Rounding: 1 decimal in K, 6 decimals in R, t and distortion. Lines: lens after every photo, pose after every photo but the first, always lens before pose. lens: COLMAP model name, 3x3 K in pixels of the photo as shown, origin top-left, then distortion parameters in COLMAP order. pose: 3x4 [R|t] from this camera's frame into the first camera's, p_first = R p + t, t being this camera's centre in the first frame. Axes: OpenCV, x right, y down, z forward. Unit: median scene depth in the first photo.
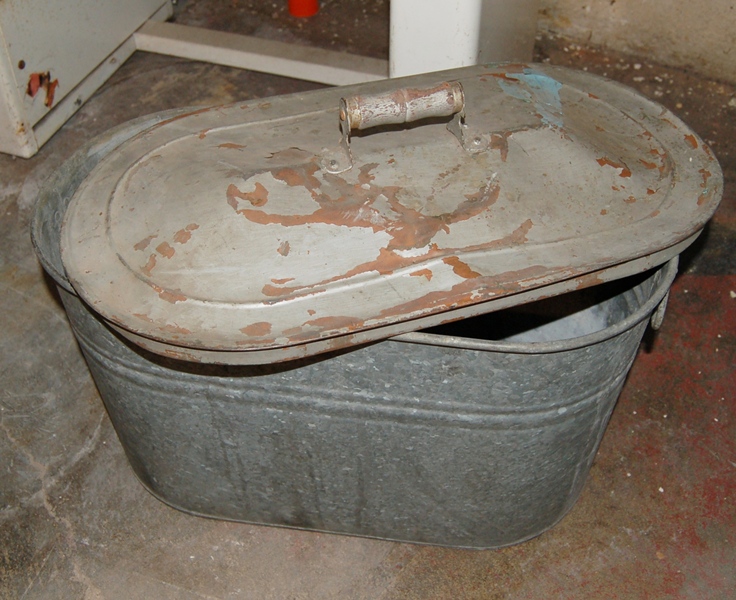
lens RADIAL K [[934.2, 0, 368.0], [0, 934.2, 300.0], [0, 0, 1]] dist [-0.065074, -0.016912]
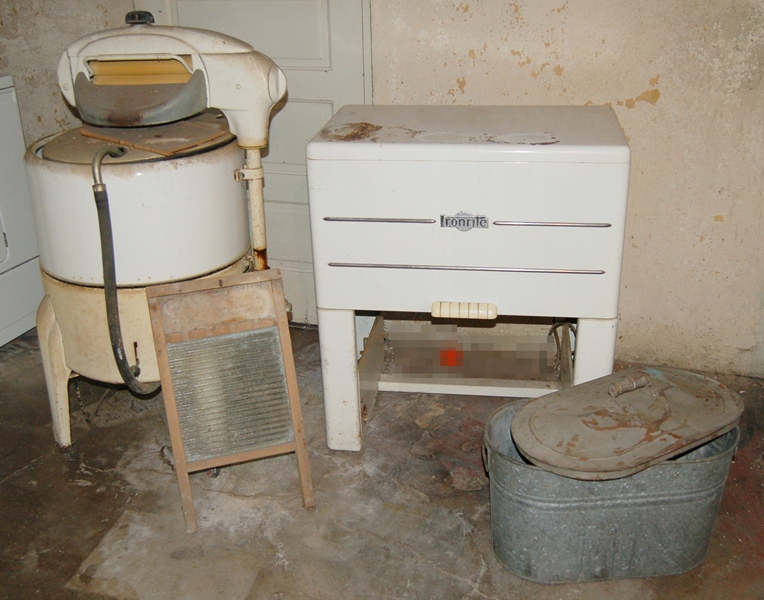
lens RADIAL K [[933.8, 0, 382.0], [0, 933.8, 300.0], [0, 0, 1]] dist [-0.091161, 0.007287]
pose [[0.974353, -0.094245, 0.204338, -1.167076], [0.160995, 0.926391, -0.340411, 0.354363], [-0.157215, 0.364578, 0.917805, -1.399233]]
